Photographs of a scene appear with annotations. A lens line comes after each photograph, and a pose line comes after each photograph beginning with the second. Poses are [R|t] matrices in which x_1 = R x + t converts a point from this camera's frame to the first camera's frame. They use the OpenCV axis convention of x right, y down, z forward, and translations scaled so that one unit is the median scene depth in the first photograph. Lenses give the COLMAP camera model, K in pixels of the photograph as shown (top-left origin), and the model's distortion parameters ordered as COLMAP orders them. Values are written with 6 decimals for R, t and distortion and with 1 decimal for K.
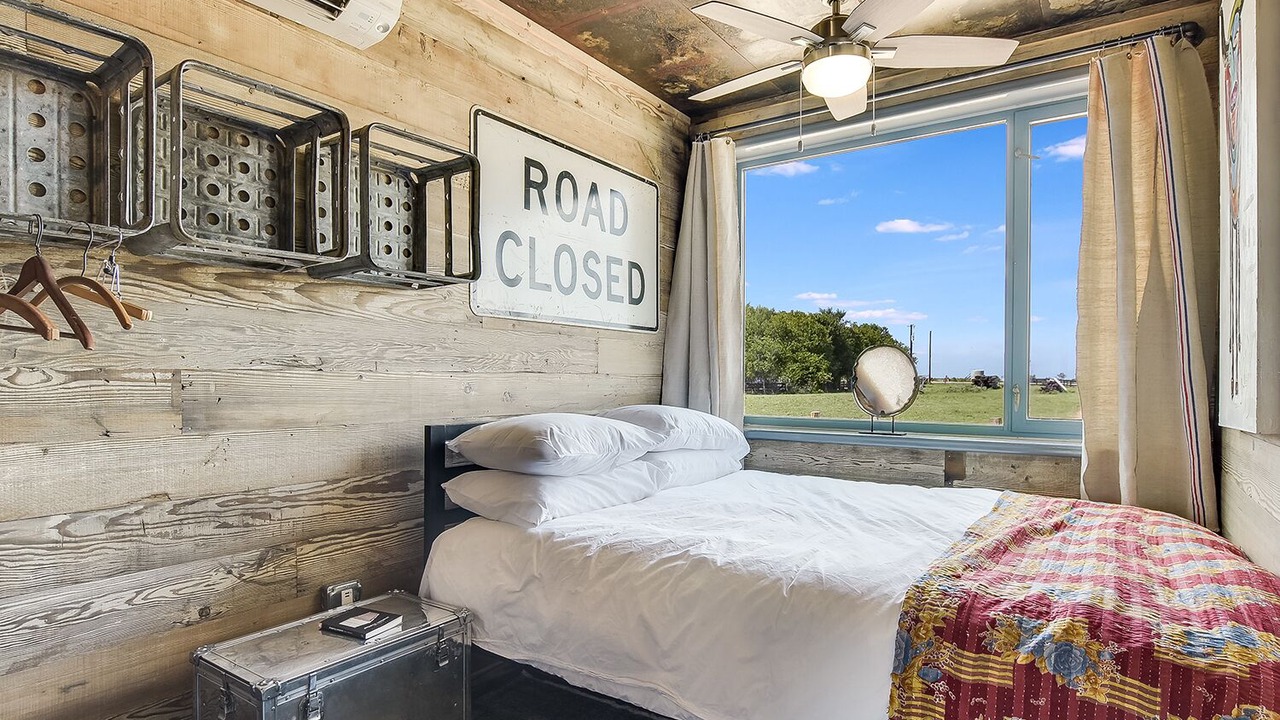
lens RADIAL K [[684.5, 0, 640.0], [0, 684.5, 360.0], [0, 0, 1]] dist [-0.034610, 0.000130]
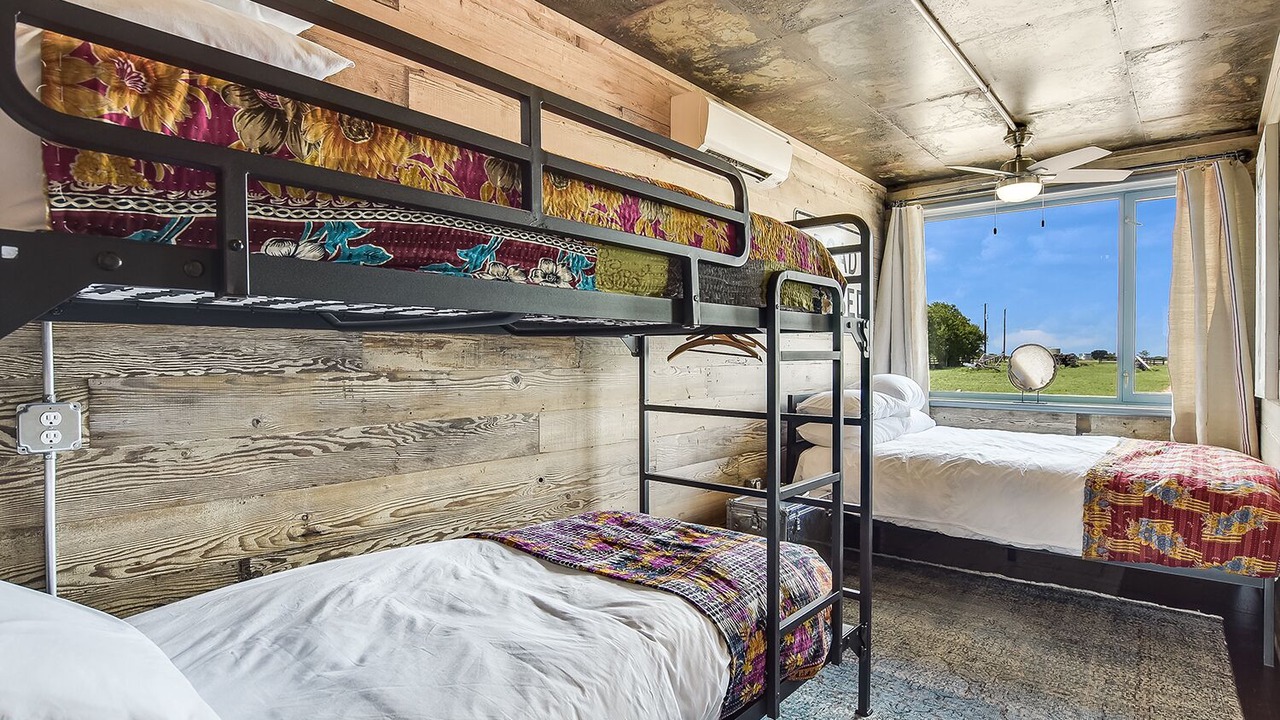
lens RADIAL K [[654.8, 0, 639.0], [0, 654.8, 339.9], [0, 0, 1]] dist [-0.032688, -0.000733]
pose [[0.993988, -0.003960, -0.109414, -0.495720], [0.004045, 0.999992, 0.000554, -0.050706], [0.109411, -0.000994, 0.993996, -0.738063]]
